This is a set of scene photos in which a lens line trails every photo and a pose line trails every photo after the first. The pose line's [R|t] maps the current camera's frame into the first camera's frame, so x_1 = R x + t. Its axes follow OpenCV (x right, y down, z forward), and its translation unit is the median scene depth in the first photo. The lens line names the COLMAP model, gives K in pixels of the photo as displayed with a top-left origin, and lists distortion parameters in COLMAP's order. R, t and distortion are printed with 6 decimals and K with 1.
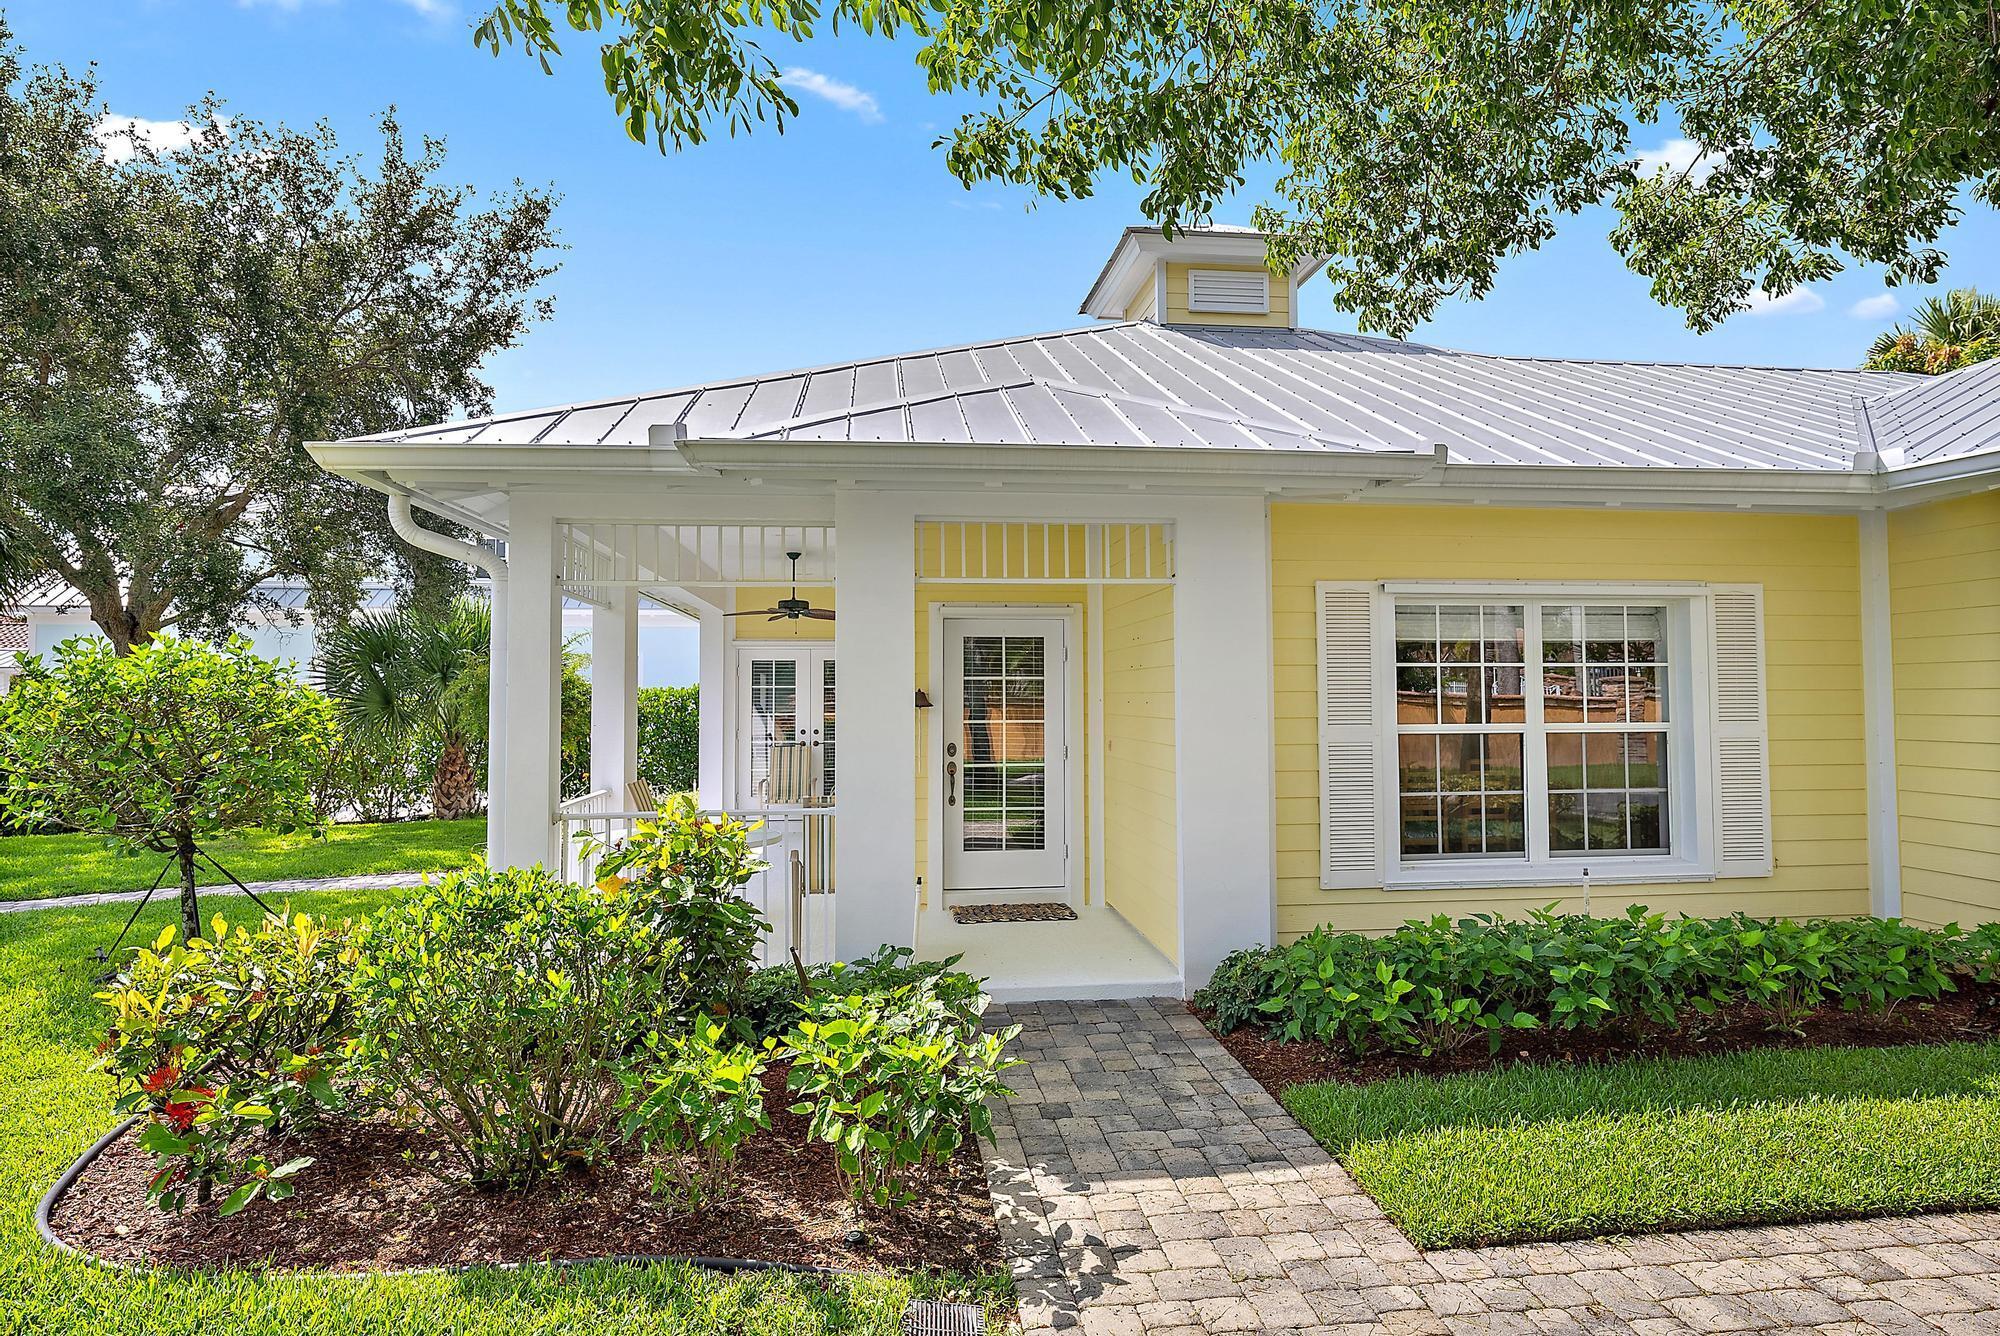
lens RADIAL K [[1064.3, 0, 1000.0], [0, 1064.3, 668.0], [0, 0, 1]] dist [0.004817, -0.000162]
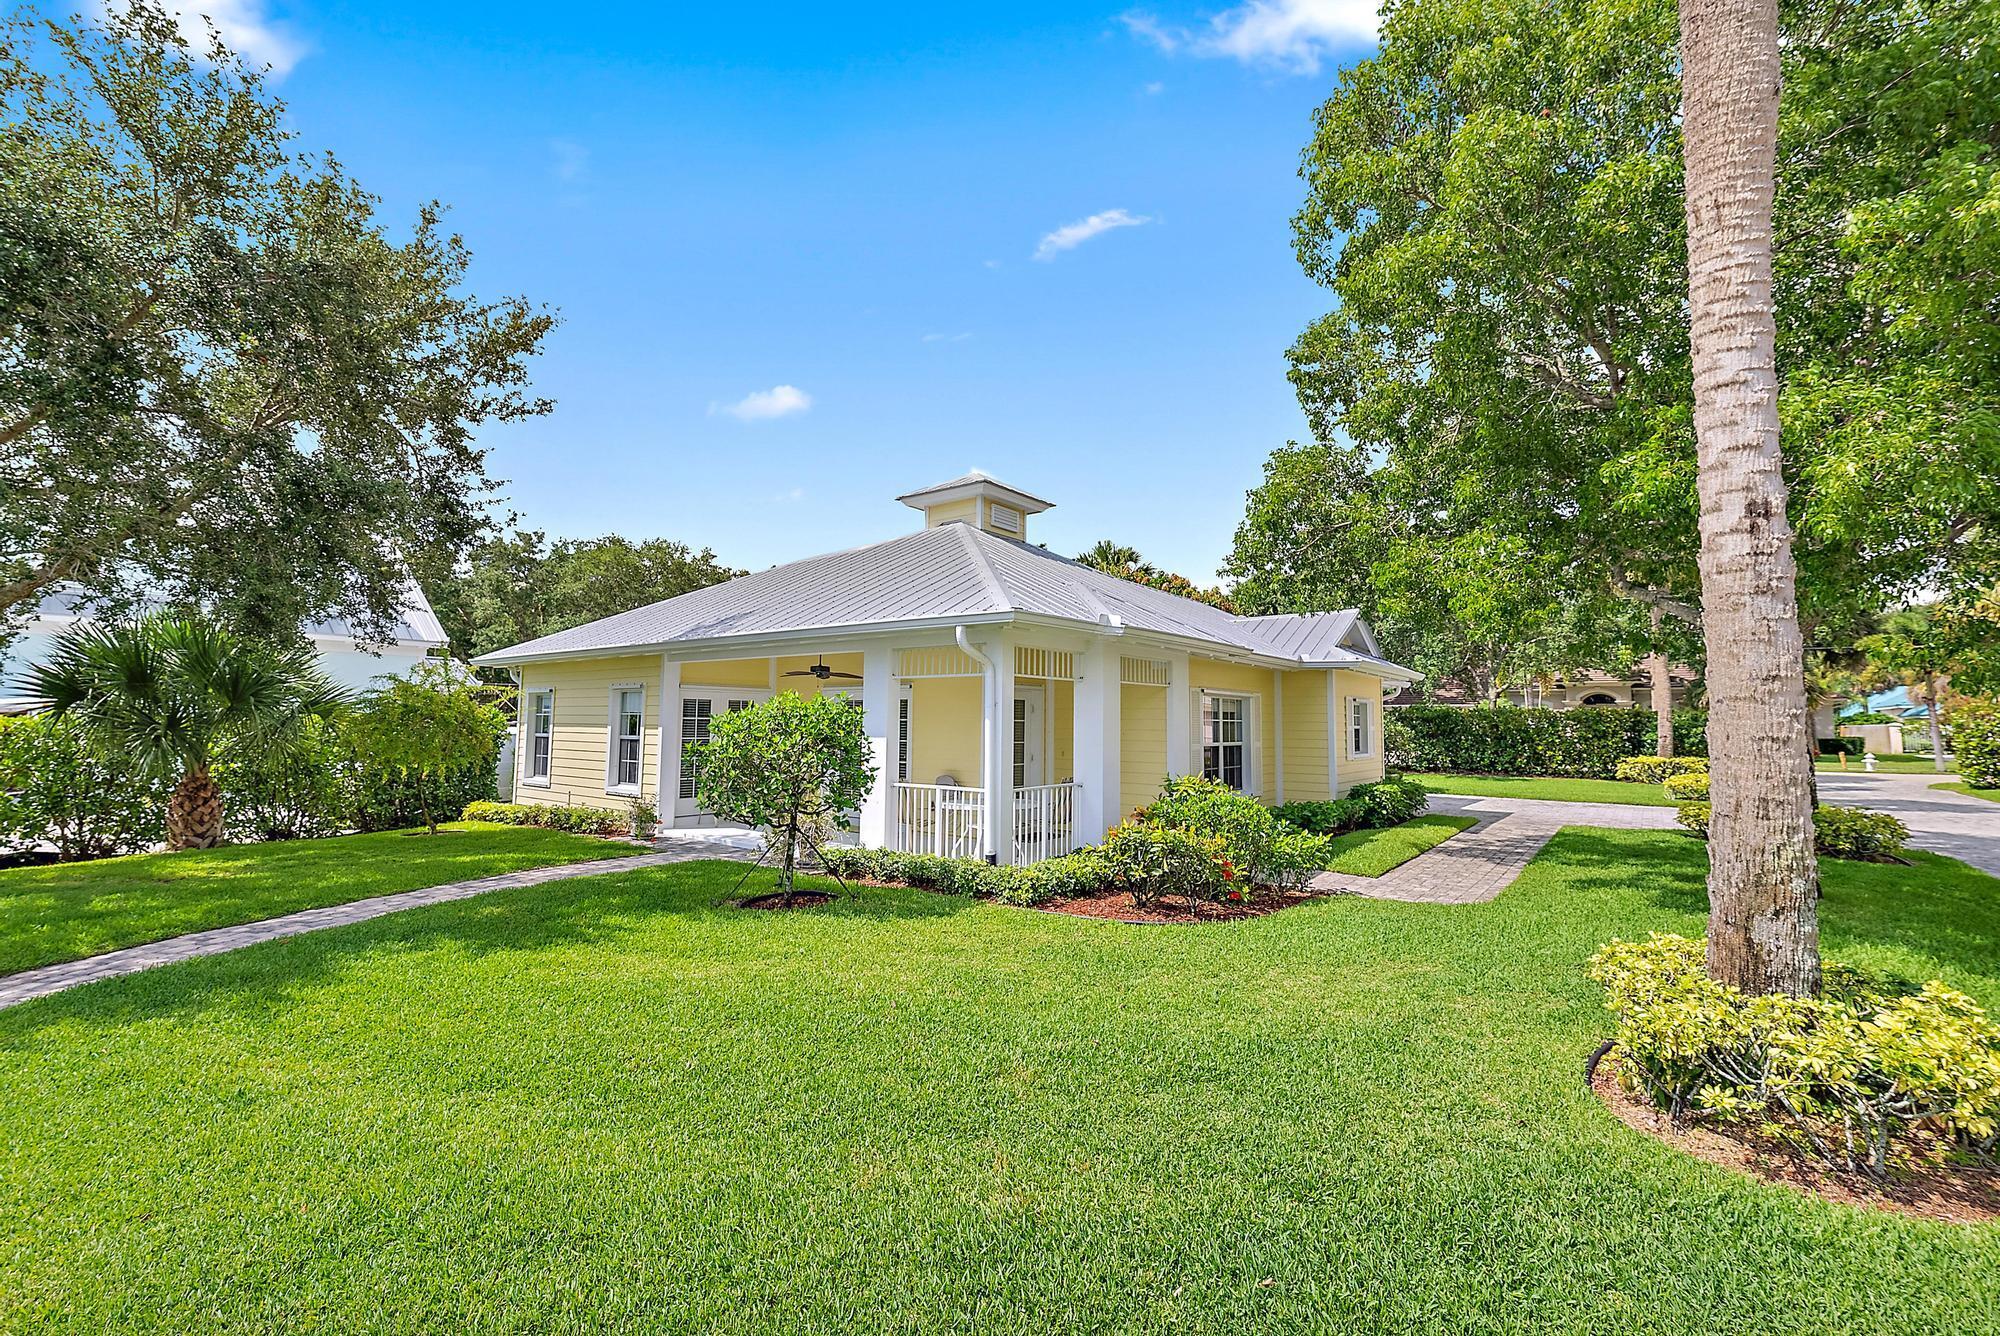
lens RADIAL K [[839.4, 0, 996.7], [0, 839.4, 661.9], [0, 0, 1]] dist [-0.001448, -0.000172]
pose [[0.706010, 0.064460, 0.705262, -0.854125], [-0.032588, 0.997751, -0.058571, -0.005106], [-0.707451, 0.018368, 0.706523, -0.056524]]
